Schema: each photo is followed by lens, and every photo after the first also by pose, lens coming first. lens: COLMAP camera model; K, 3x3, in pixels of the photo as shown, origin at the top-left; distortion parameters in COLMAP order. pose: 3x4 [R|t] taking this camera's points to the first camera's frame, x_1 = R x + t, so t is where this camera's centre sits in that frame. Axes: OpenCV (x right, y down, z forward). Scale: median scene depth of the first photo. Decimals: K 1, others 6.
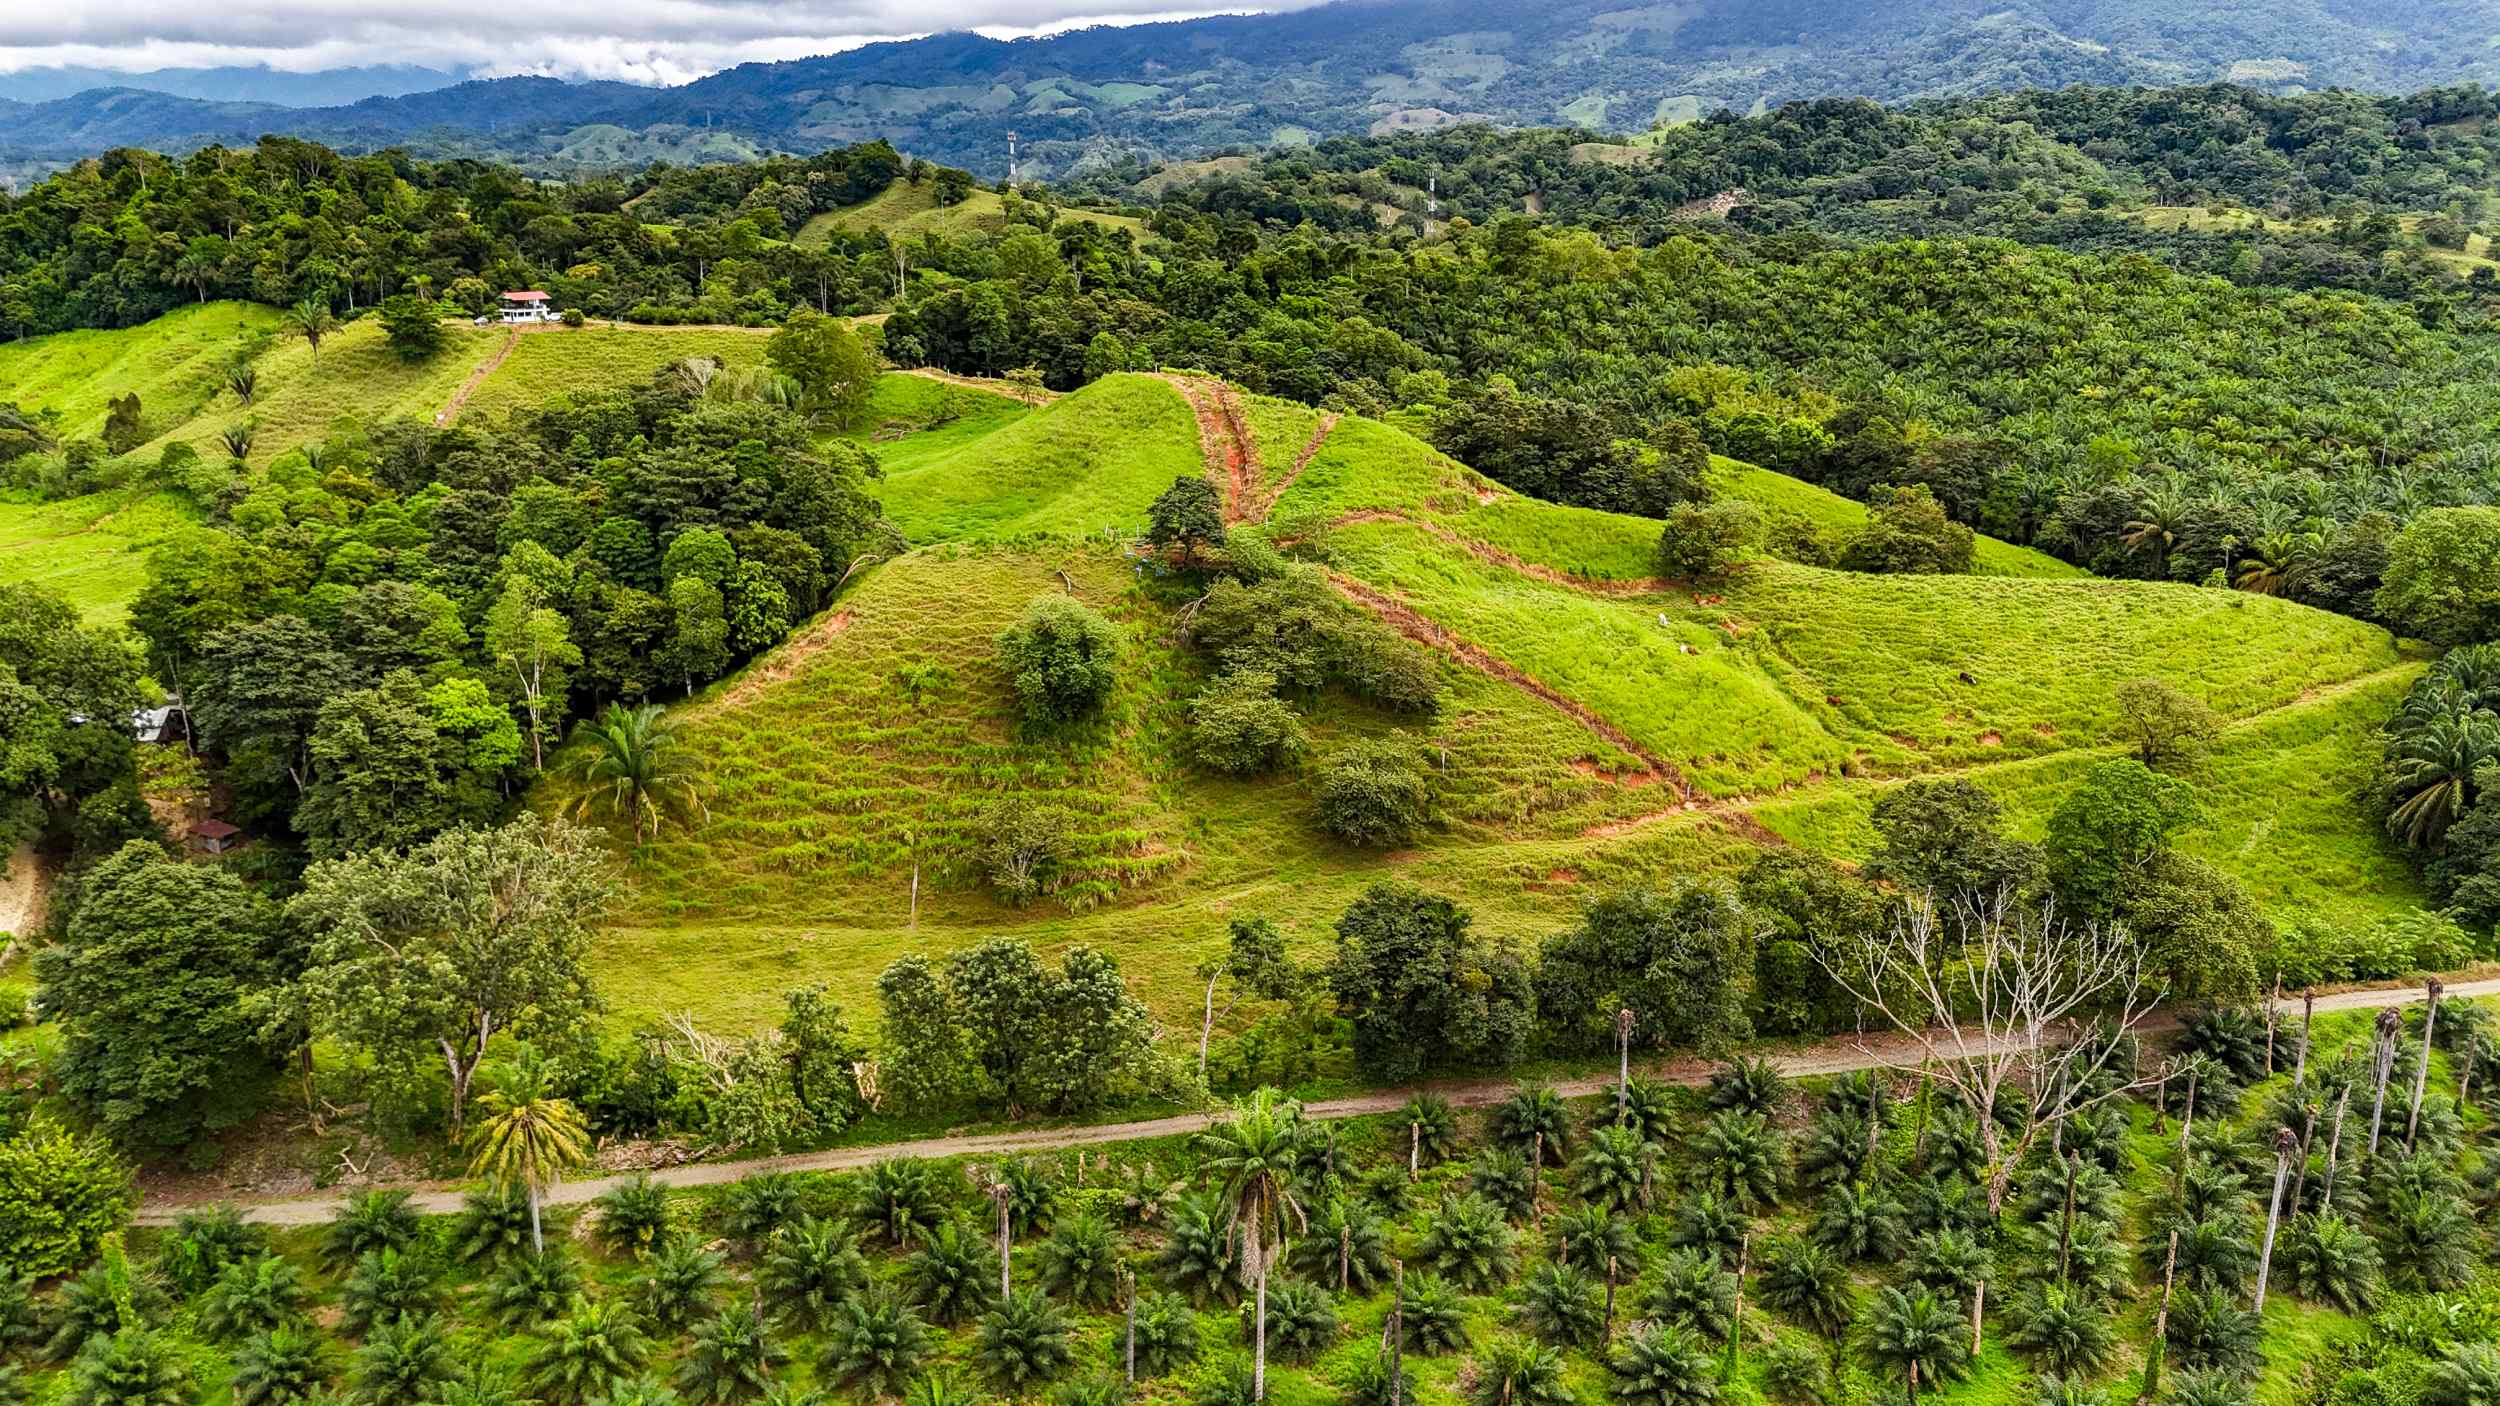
lens RADIAL K [[1843.6, 0, 1251.3], [0, 1843.6, 700.9], [0, 0, 1]] dist [0.068294, -0.062573]
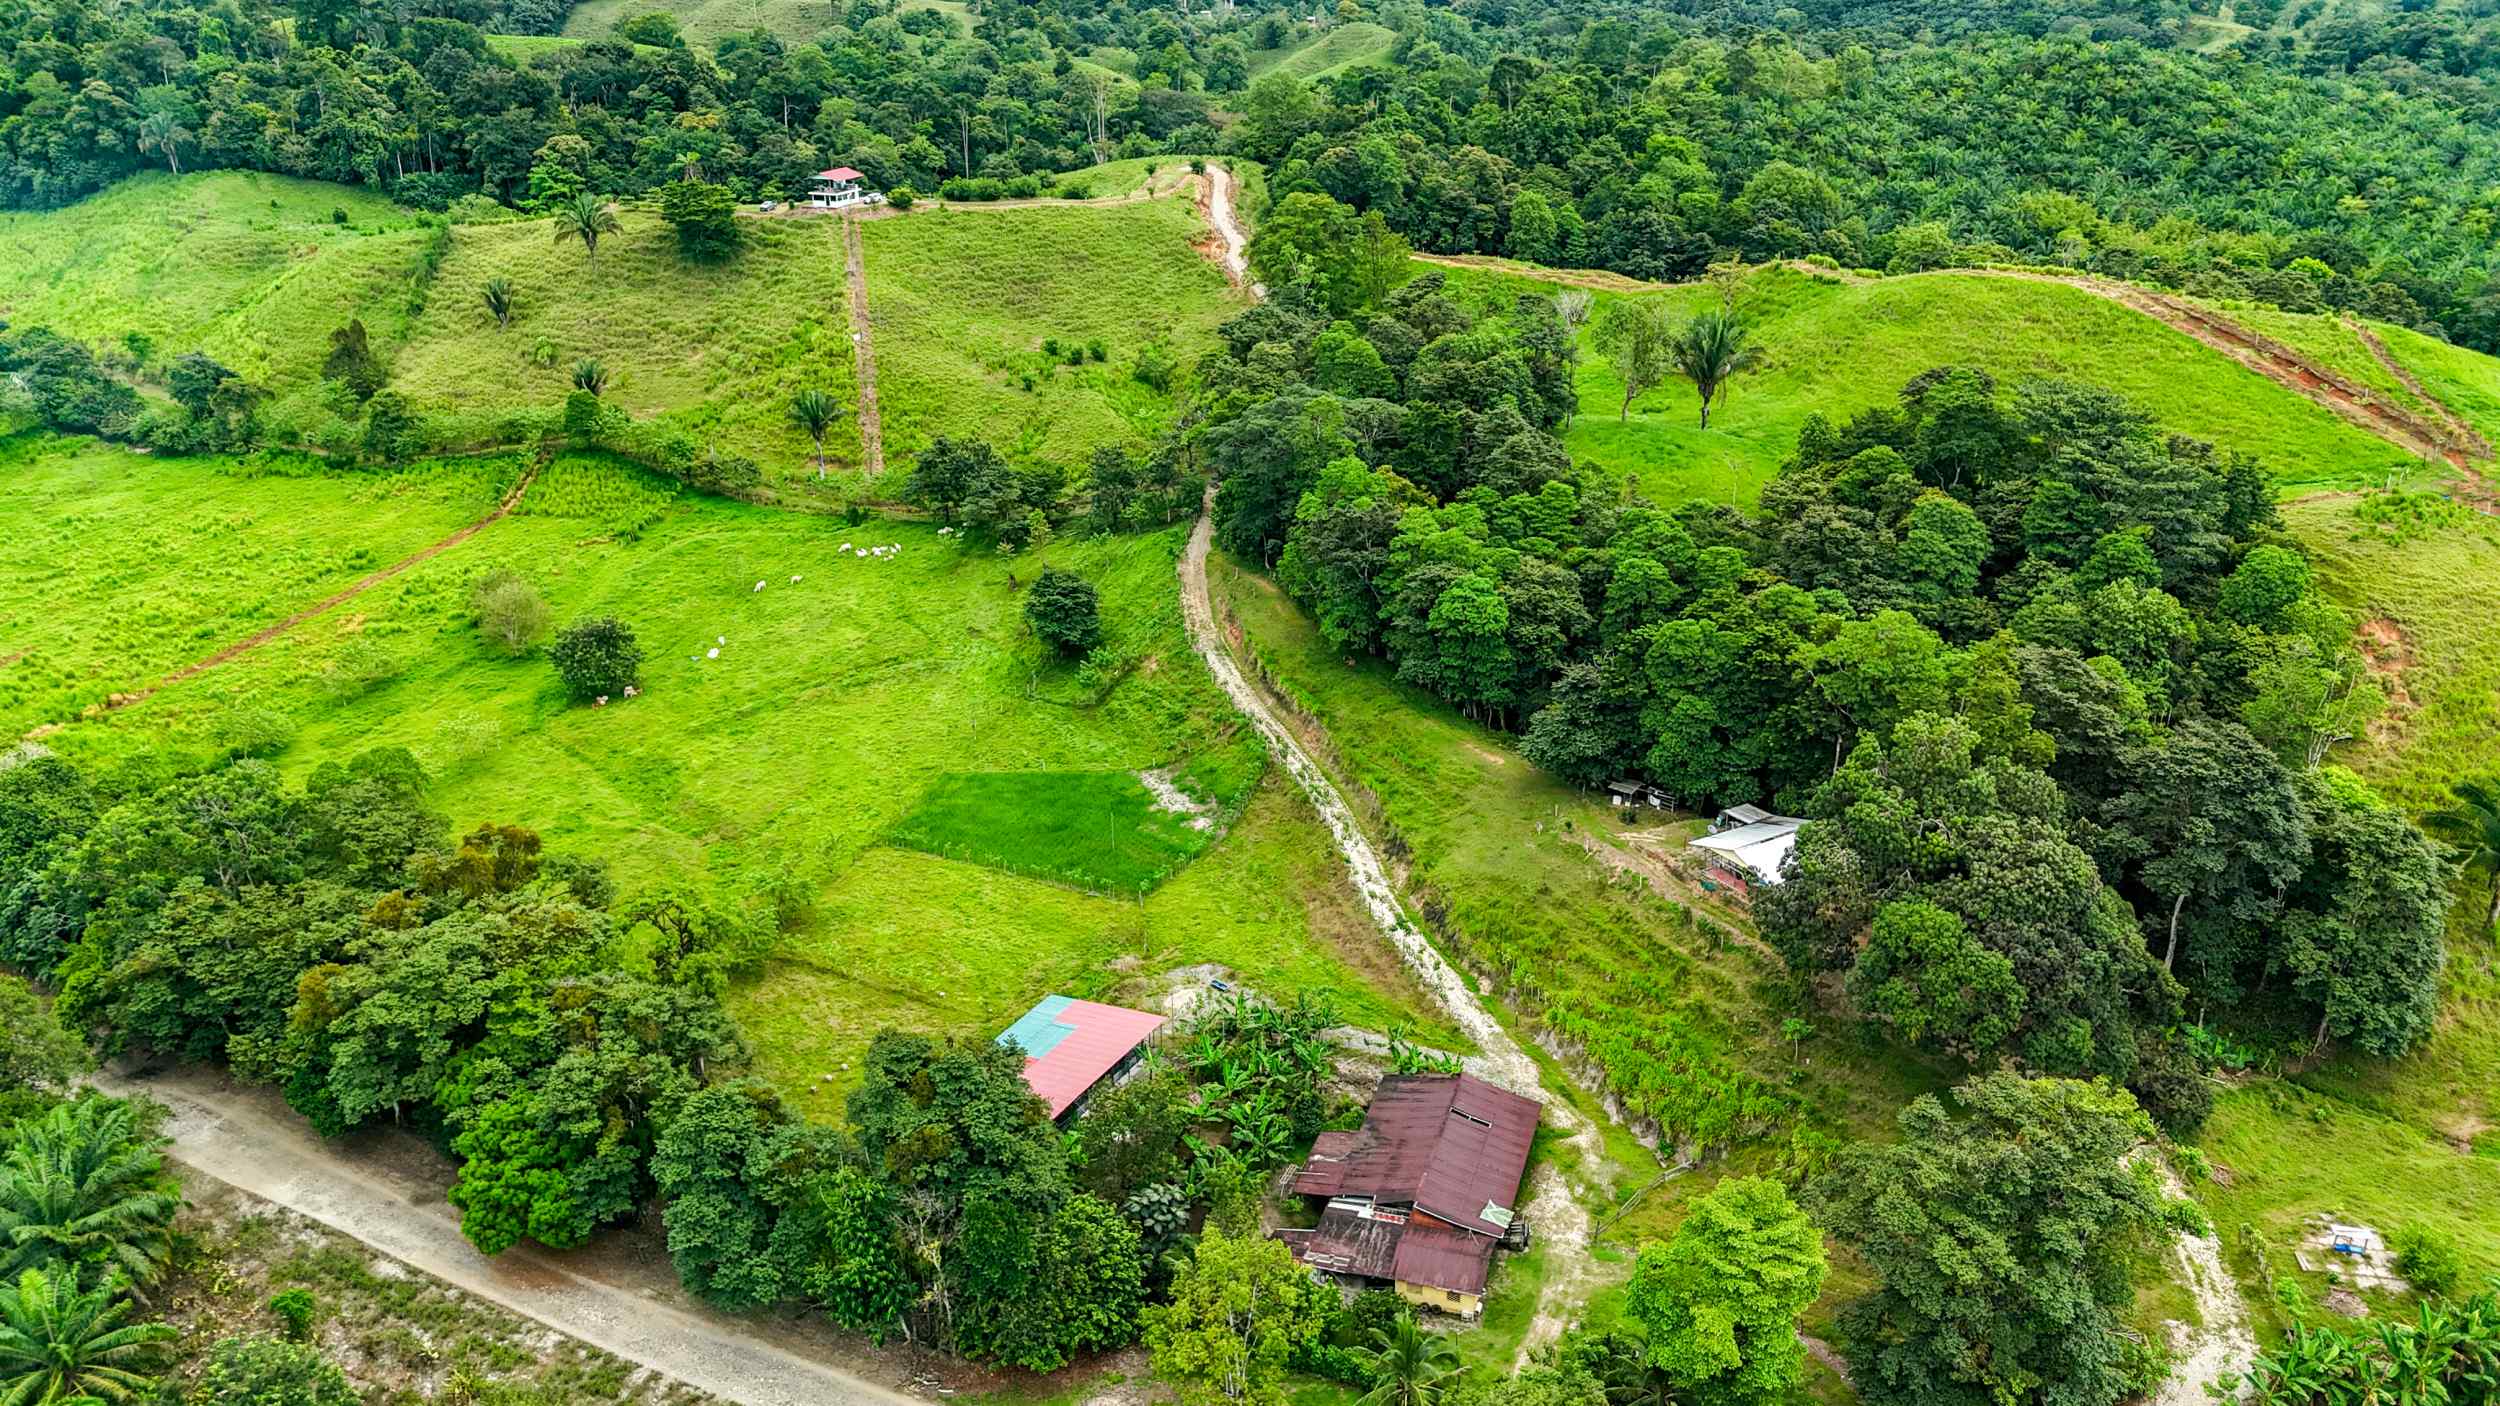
lens RADIAL K [[1843.6, 0, 1250.7], [0, 1843.6, 704.9], [0, 0, 1]] dist [0.068294, -0.062573]
pose [[0.962039, -0.112138, 0.248808, -0.139596], [0.079734, 0.987395, 0.136721, -0.025083], [-0.261004, -0.111693, 0.958854, 0.036147]]
